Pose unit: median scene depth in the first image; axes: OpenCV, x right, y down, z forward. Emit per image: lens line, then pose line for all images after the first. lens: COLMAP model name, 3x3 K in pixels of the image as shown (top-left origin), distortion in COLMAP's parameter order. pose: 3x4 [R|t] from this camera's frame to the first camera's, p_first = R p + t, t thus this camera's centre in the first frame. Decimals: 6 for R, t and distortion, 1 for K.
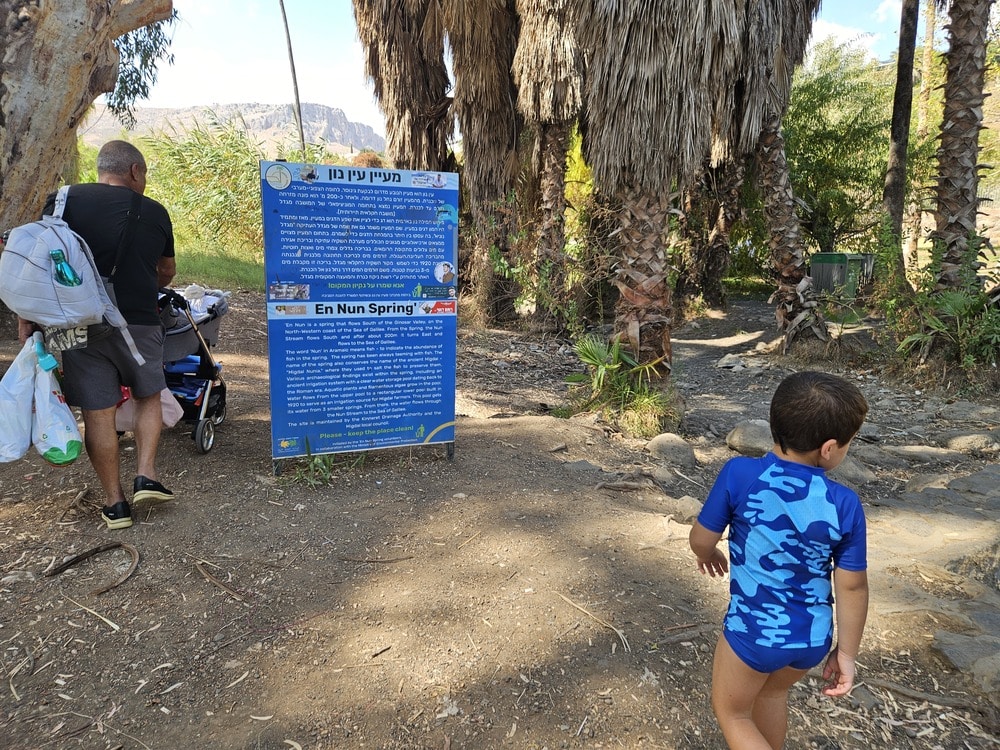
lens RADIAL K [[647.6, 0, 502.4], [0, 647.6, 373.0], [0, 0, 1]] dist [0.071550, -0.051353]
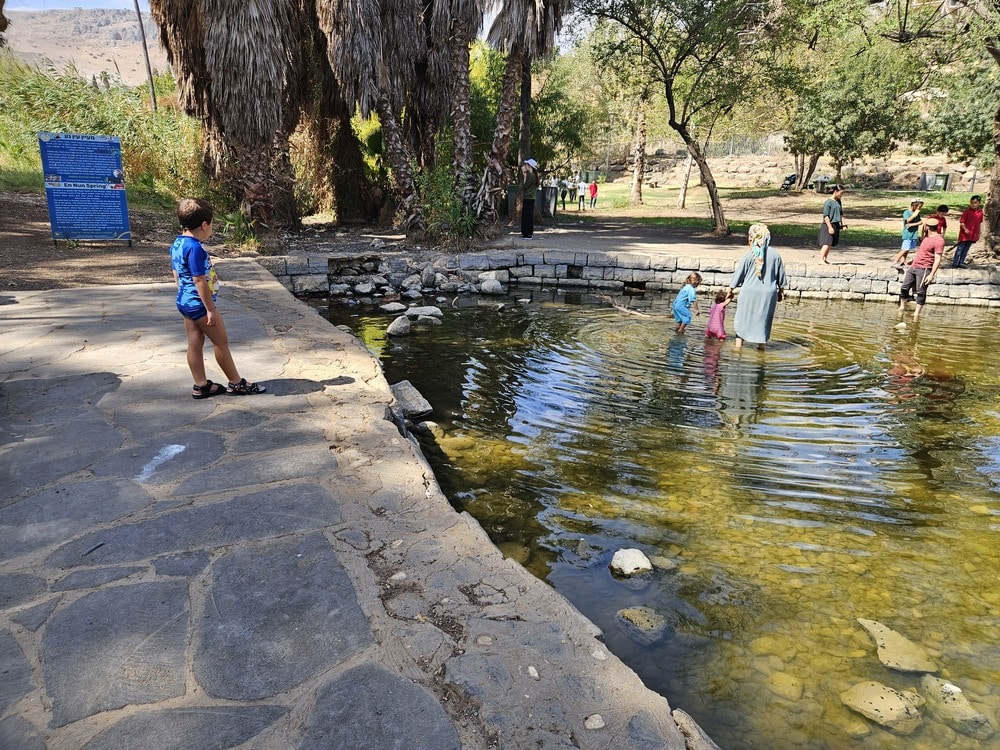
lens RADIAL K [[647.6, 0, 502.4], [0, 647.6, 373.0], [0, 0, 1]] dist [0.071550, -0.051353]
pose [[0.990667, -0.019707, 0.134869, 0.737574], [0.007219, 0.995690, 0.092458, 0.286060], [-0.136110, -0.090622, 0.986540, -1.342495]]
